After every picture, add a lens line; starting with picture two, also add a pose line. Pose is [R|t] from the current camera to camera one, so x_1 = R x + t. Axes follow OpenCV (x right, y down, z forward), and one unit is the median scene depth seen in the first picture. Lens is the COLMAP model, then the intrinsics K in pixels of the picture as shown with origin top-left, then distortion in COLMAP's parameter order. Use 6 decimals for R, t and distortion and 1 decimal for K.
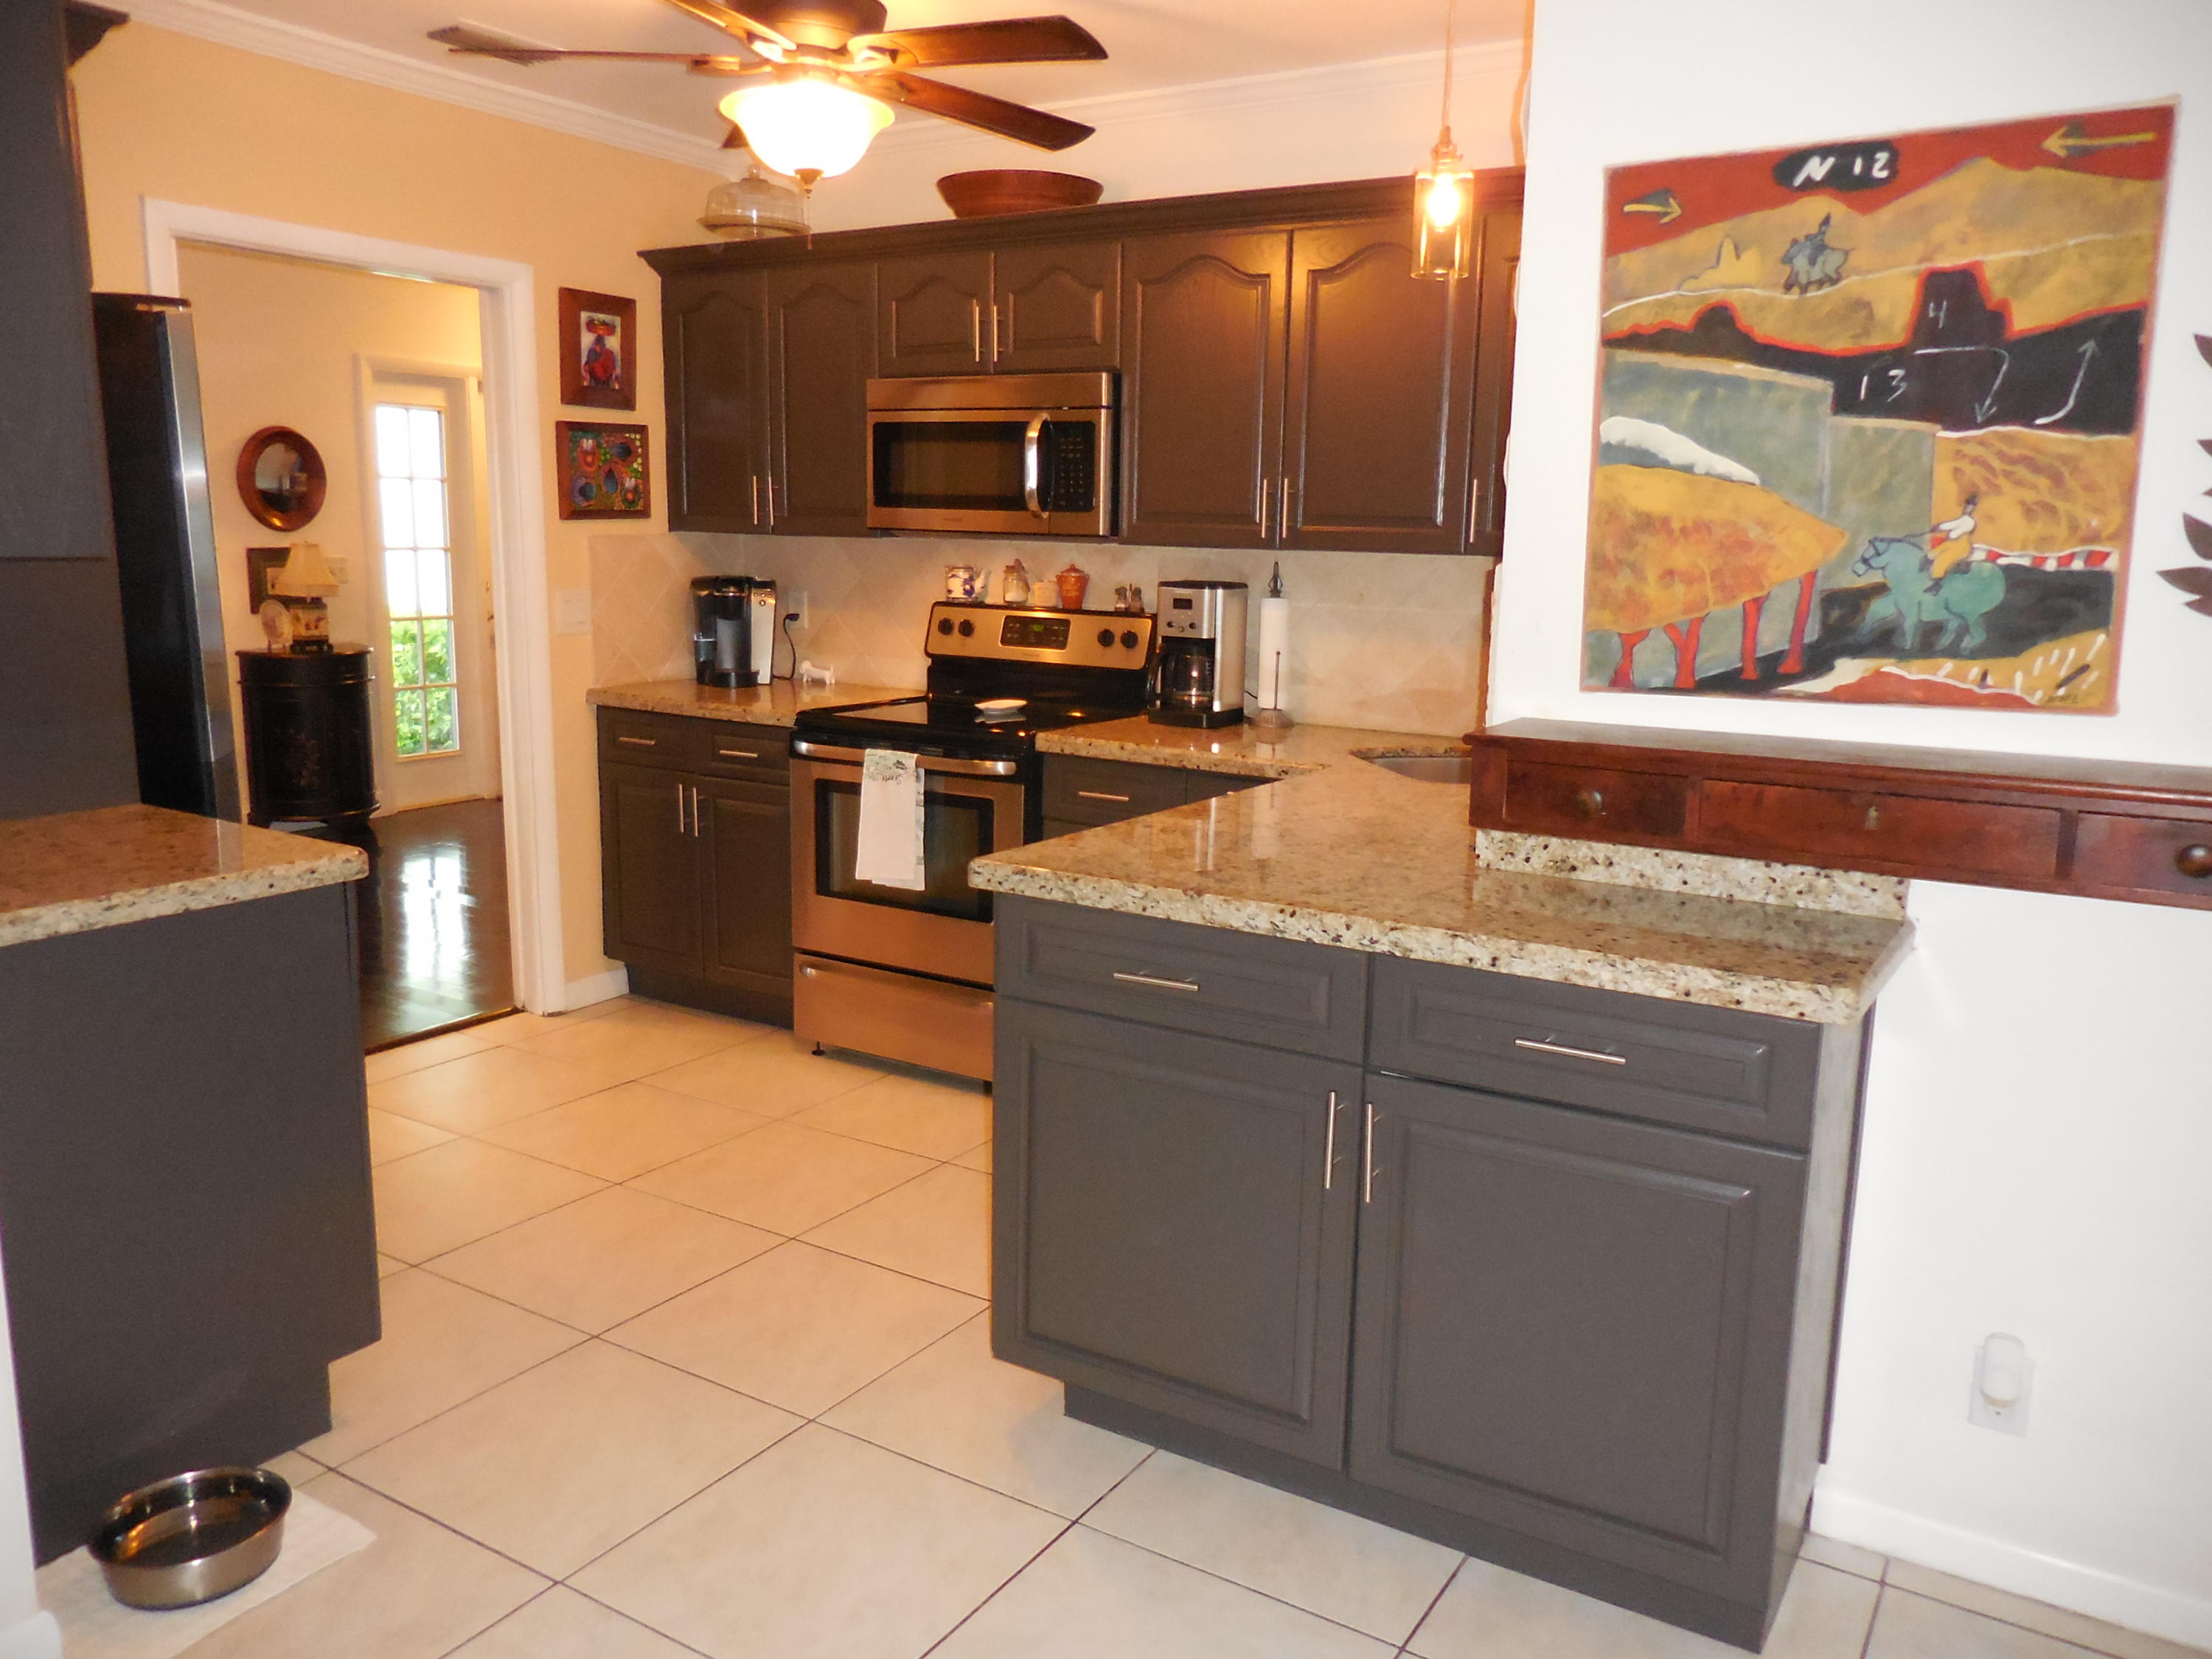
lens RADIAL K [[1673.8, 0, 1112.4], [0, 1673.8, 826.2], [0, 0, 1]] dist [0.001074, 0.034351]
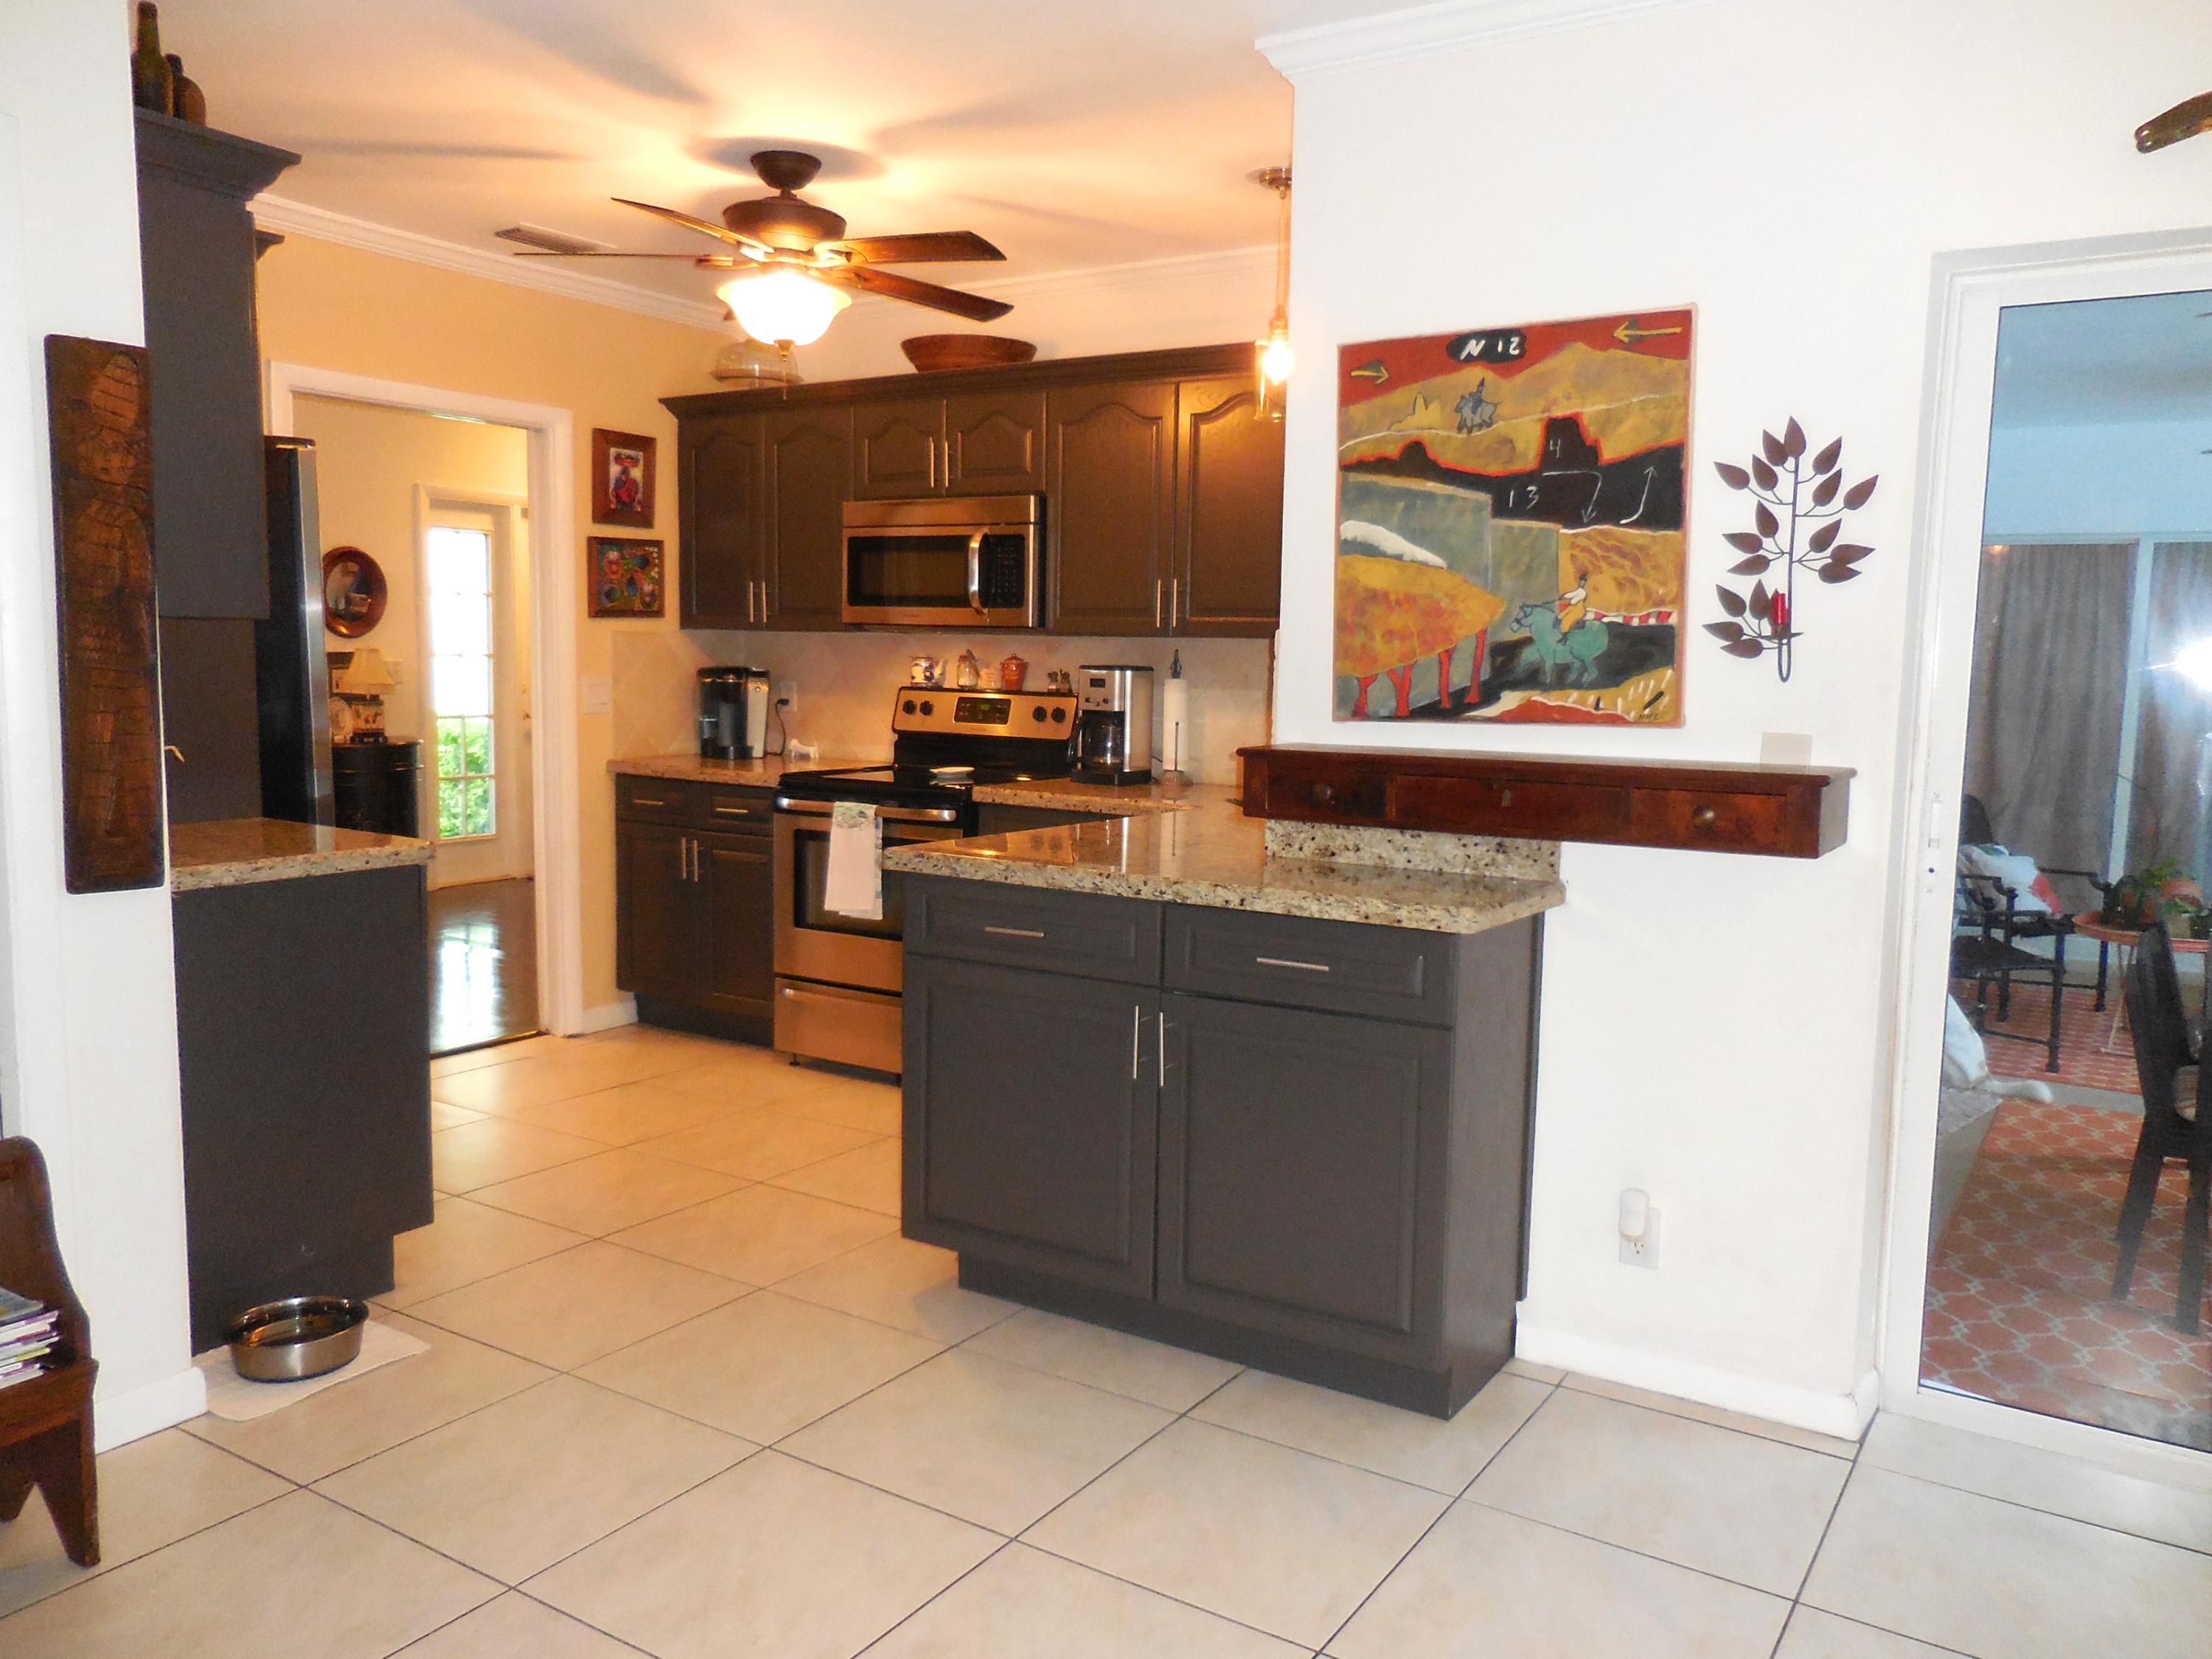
lens RADIAL K [[1688.3, 0, 1110.9], [0, 1688.3, 827.8], [0, 0, 1]] dist [0.010745, 0.005757]
pose [[0.999839, 0.001240, -0.017885, 0.096384], [-0.002597, 0.997102, -0.076033, 0.084580], [0.017739, 0.076067, 0.996945, -0.274567]]
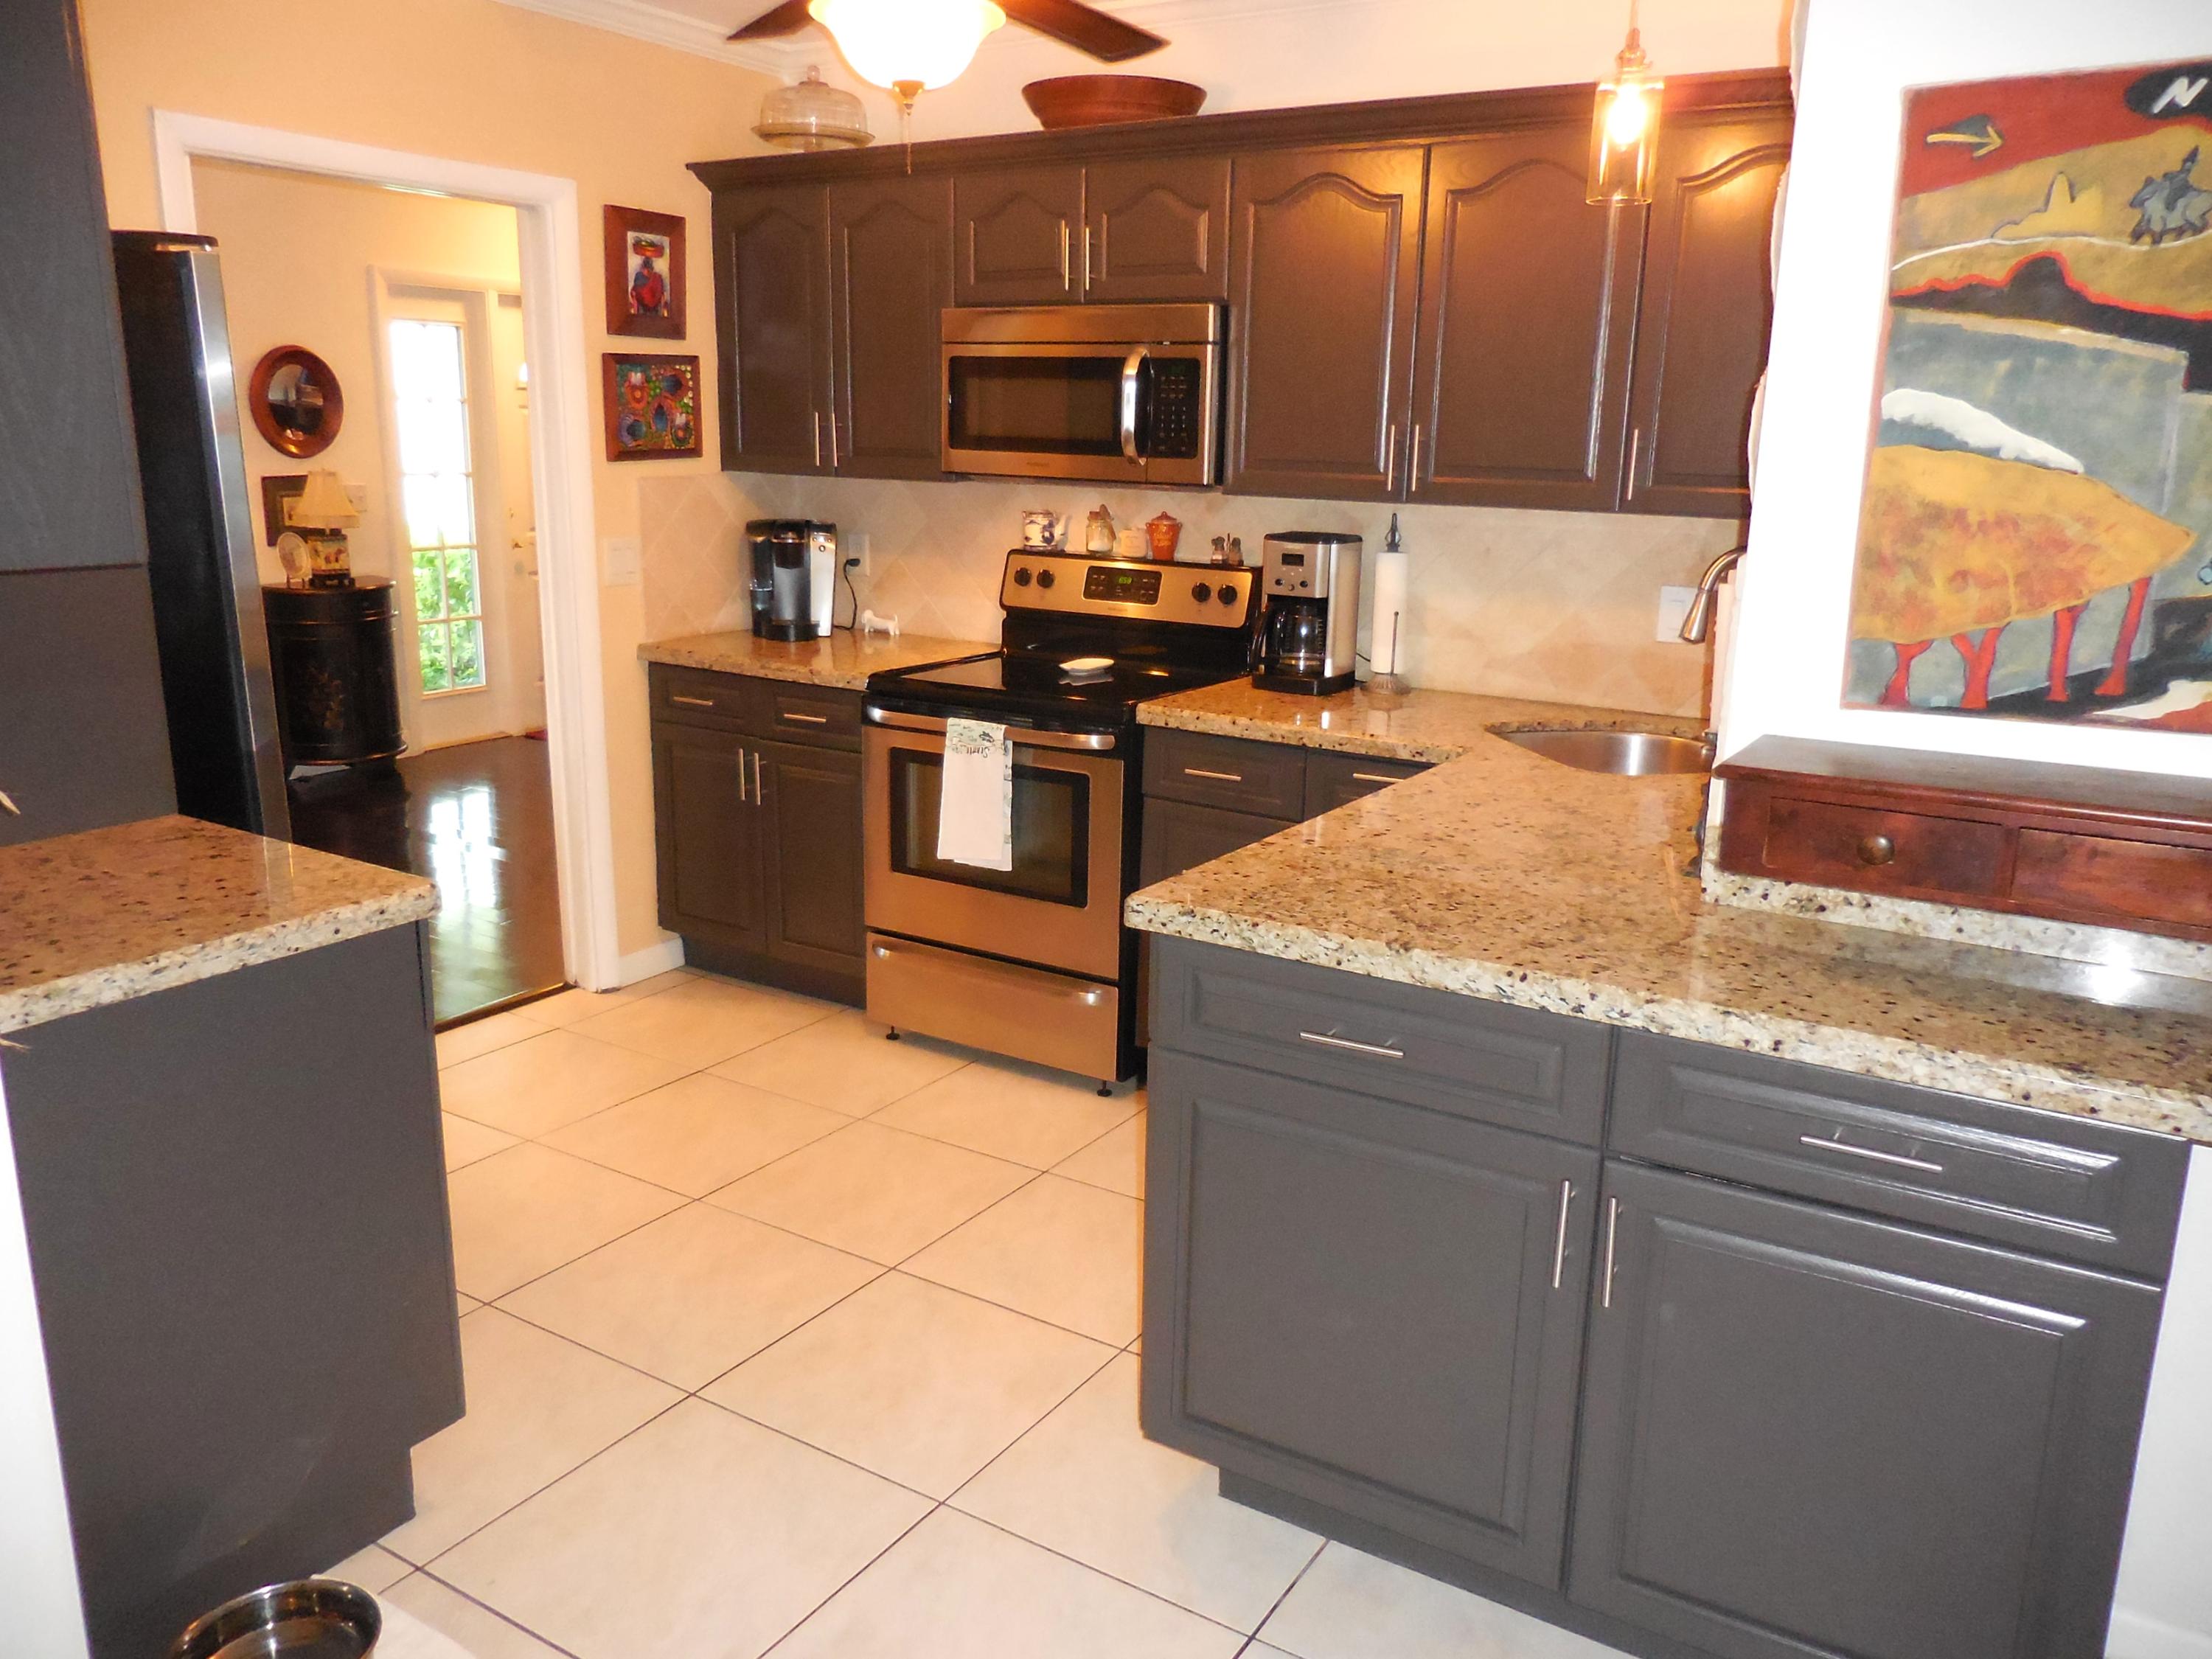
lens RADIAL K [[1665.4, 0, 1105.8], [0, 1665.4, 825.2], [0, 0, 1]] dist [0.001633, 0.019763]
pose [[0.999992, 0.001364, -0.003855, -0.074555], [-0.001132, 0.998228, 0.059502, -0.054860], [0.003929, -0.059497, 0.998221, 0.105401]]
